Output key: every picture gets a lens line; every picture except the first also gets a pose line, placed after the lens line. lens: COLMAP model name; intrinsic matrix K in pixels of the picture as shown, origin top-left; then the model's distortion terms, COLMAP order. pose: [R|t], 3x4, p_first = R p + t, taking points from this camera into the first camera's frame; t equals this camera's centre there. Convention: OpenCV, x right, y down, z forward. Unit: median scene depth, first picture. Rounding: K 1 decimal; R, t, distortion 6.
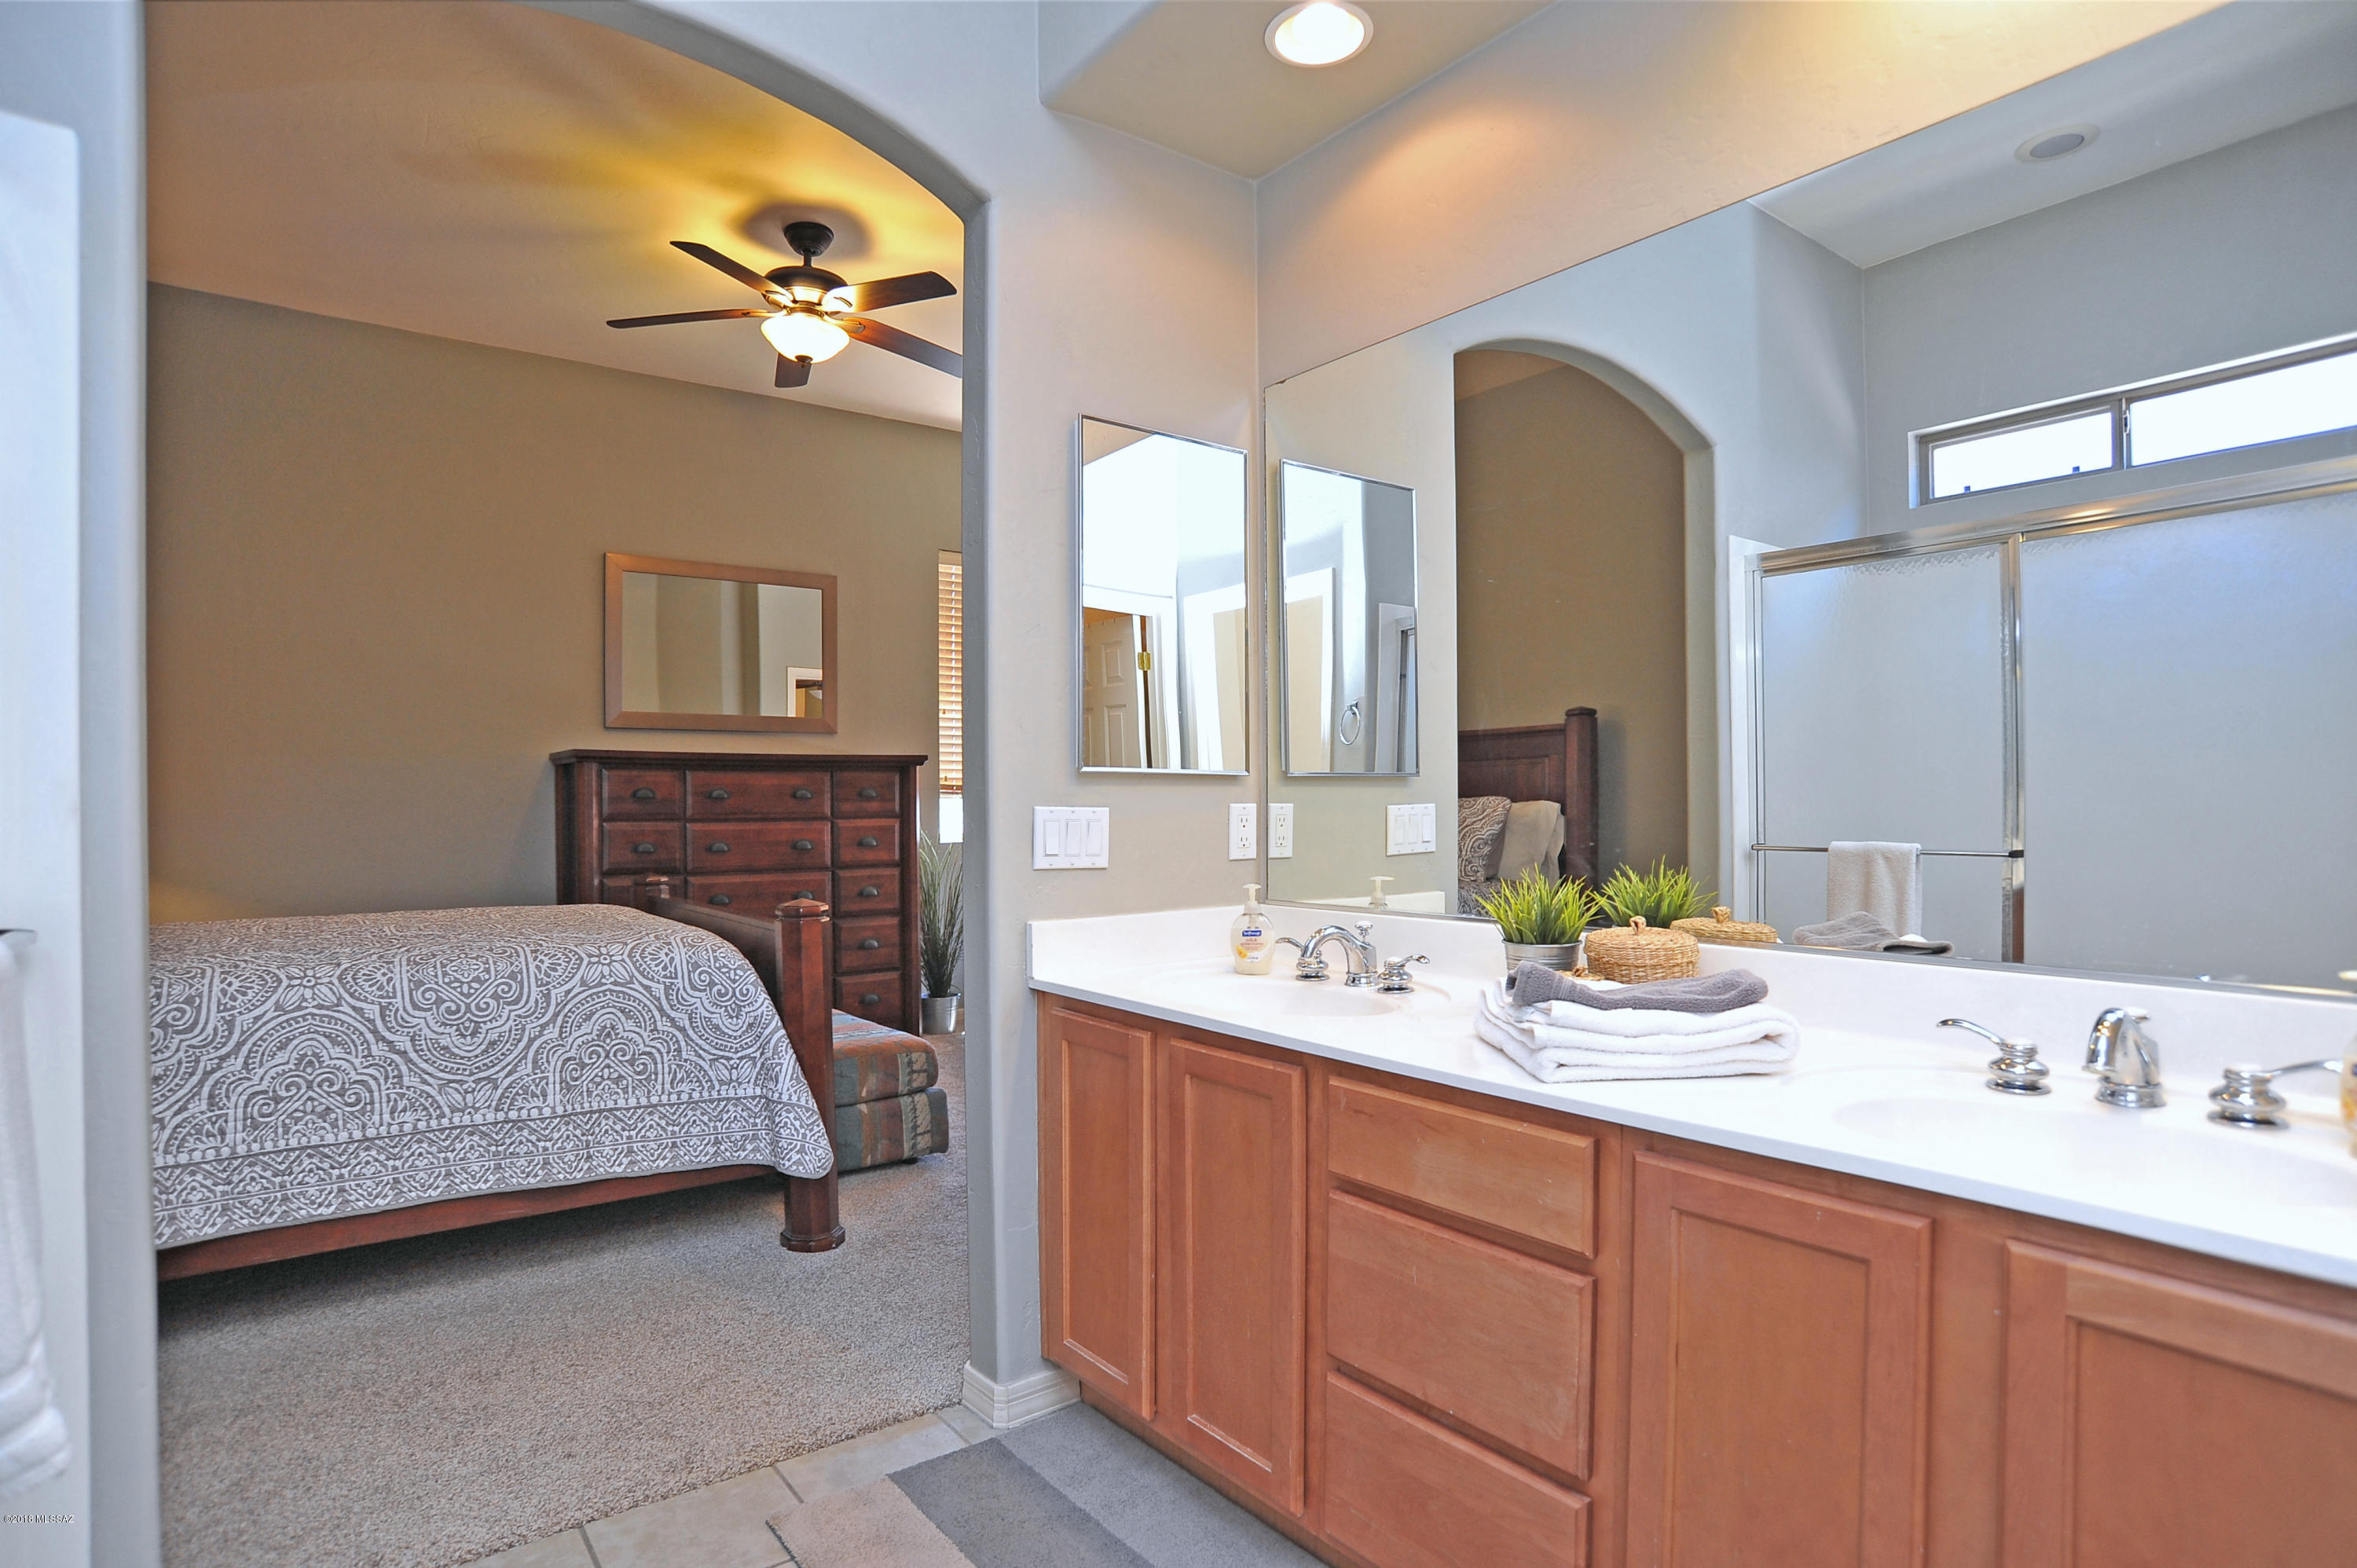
lens RADIAL K [[1211.2, 0, 1179.9], [0, 1211.2, 804.6], [0, 0, 1]] dist [-0.105180, 0.052032]
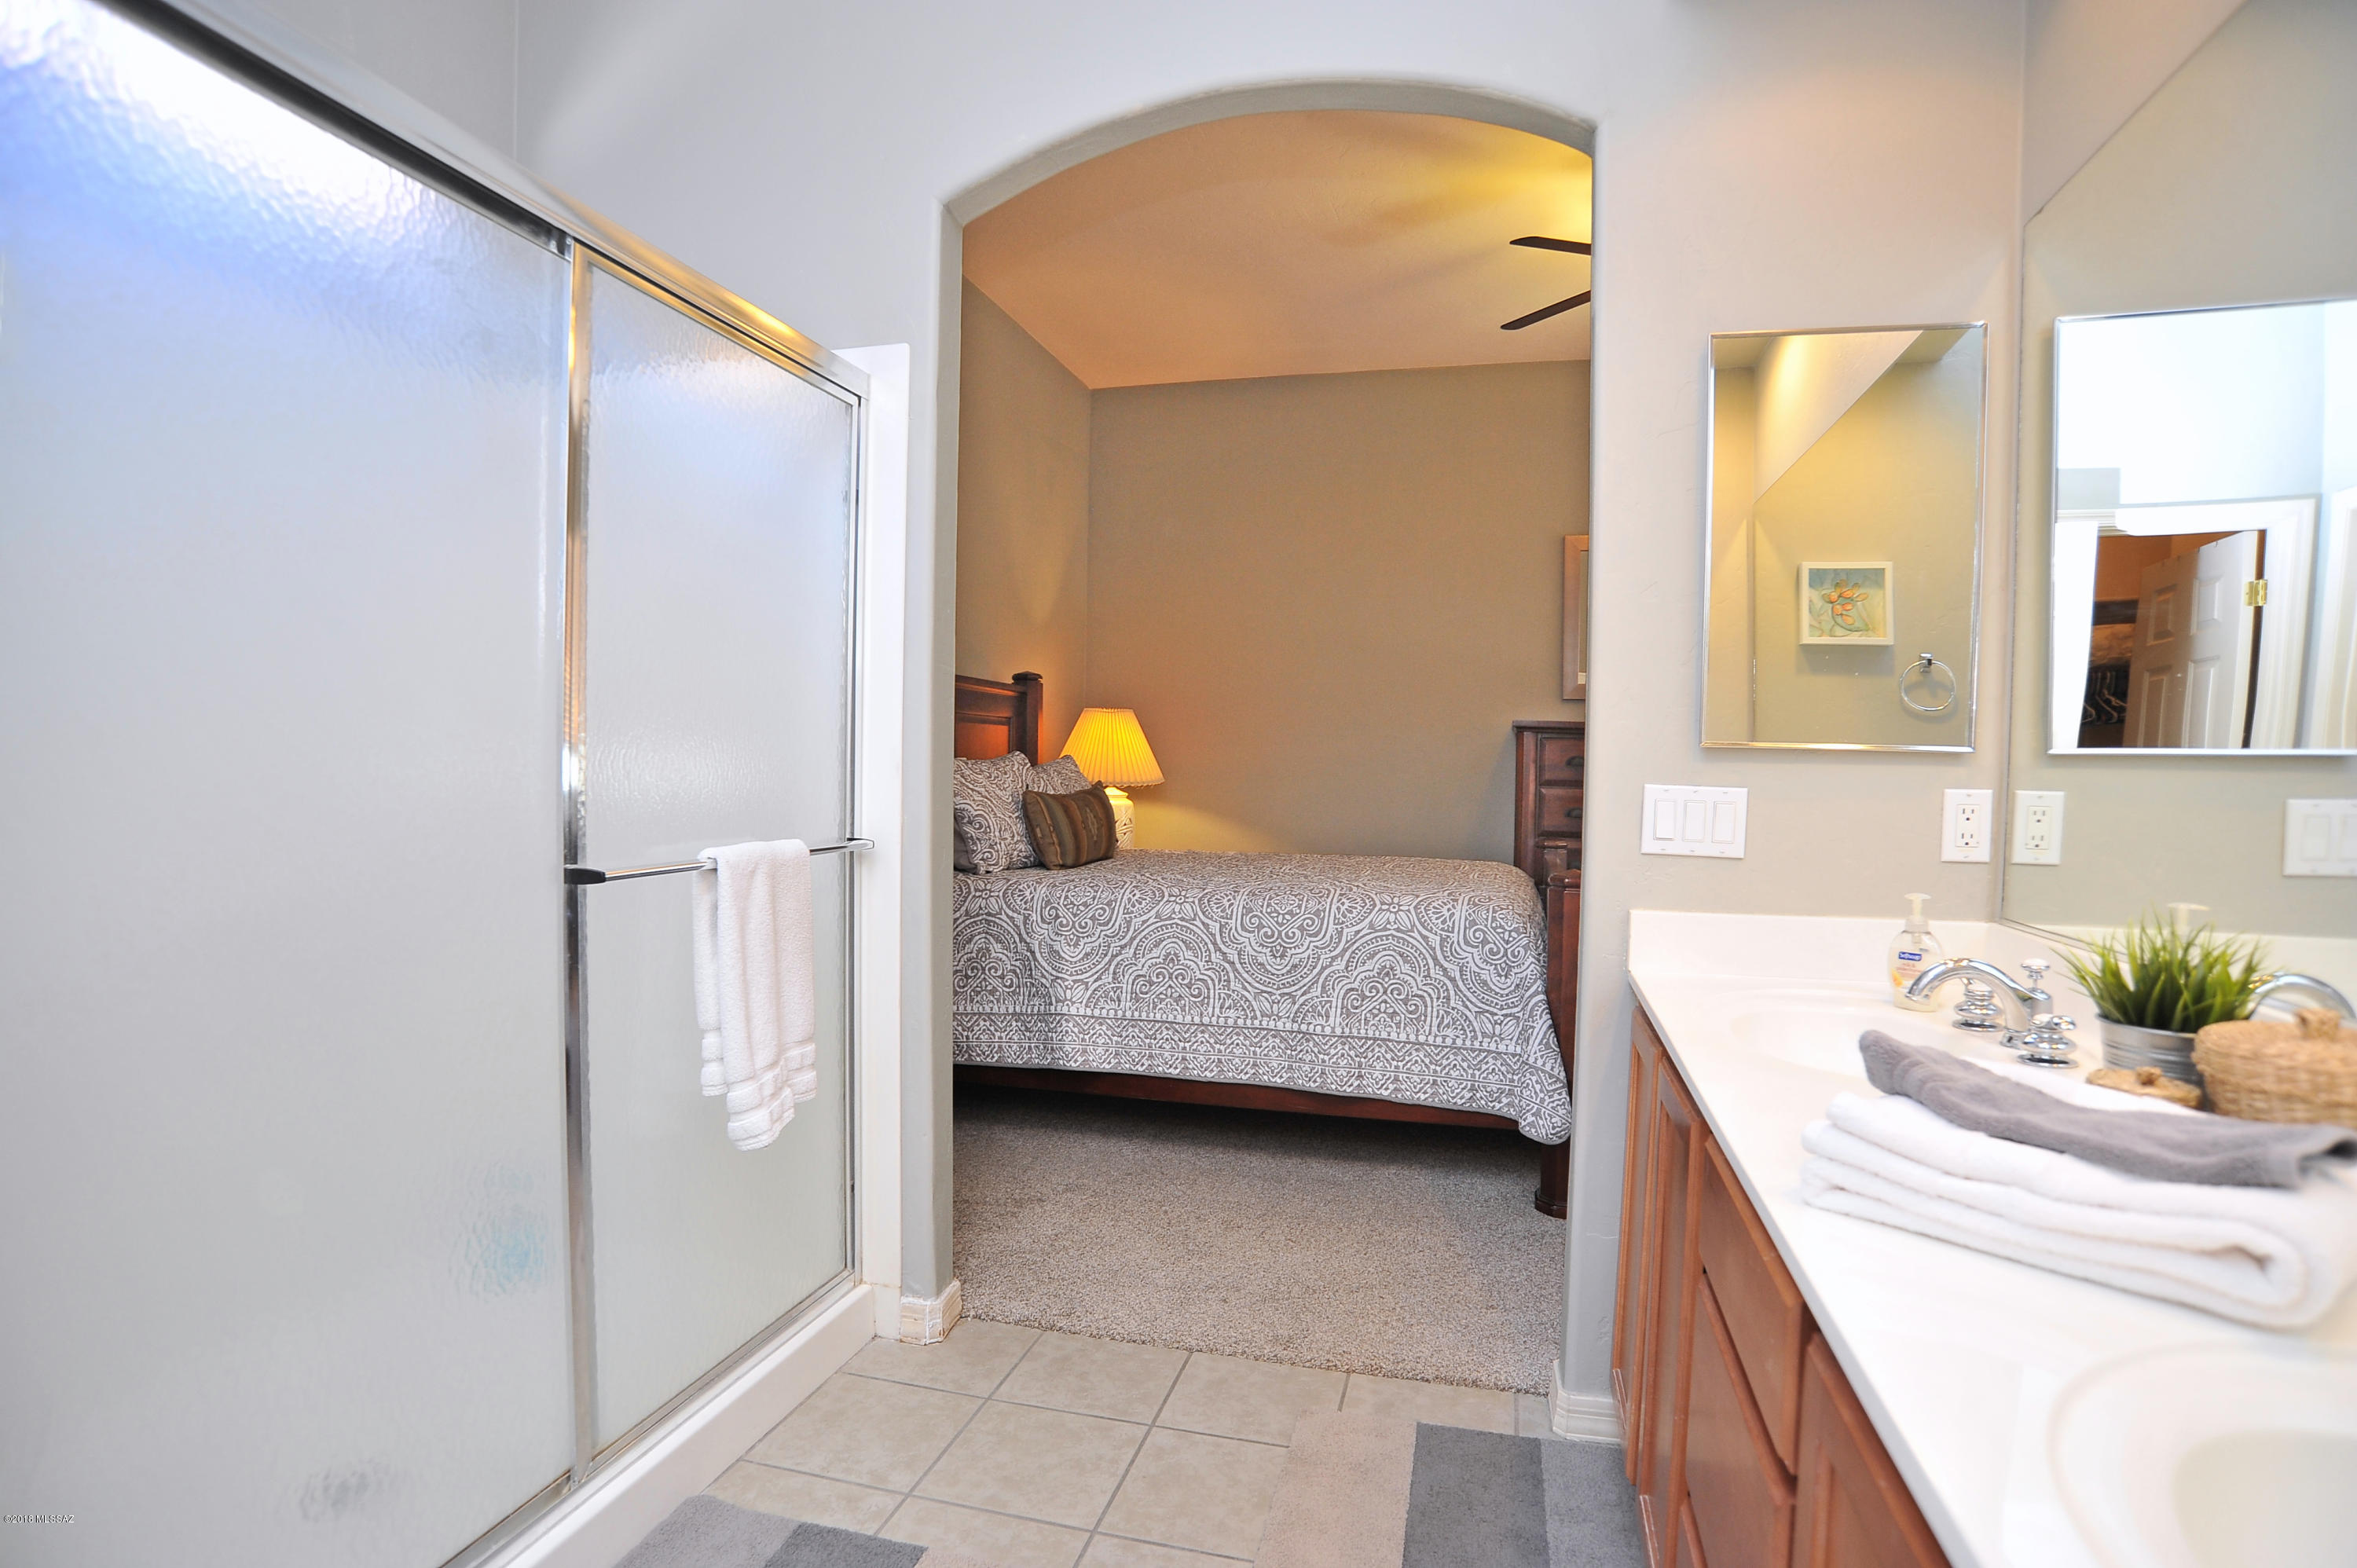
lens RADIAL K [[1188.2, 0, 1174.0], [0, 1188.2, 810.8], [0, 0, 1]] dist [-0.094997, 0.042545]
pose [[0.612360, 0.047104, -0.789174, 0.295060], [-0.020003, 0.998827, 0.044096, -0.008368], [0.790326, -0.011217, 0.612584, 0.150886]]
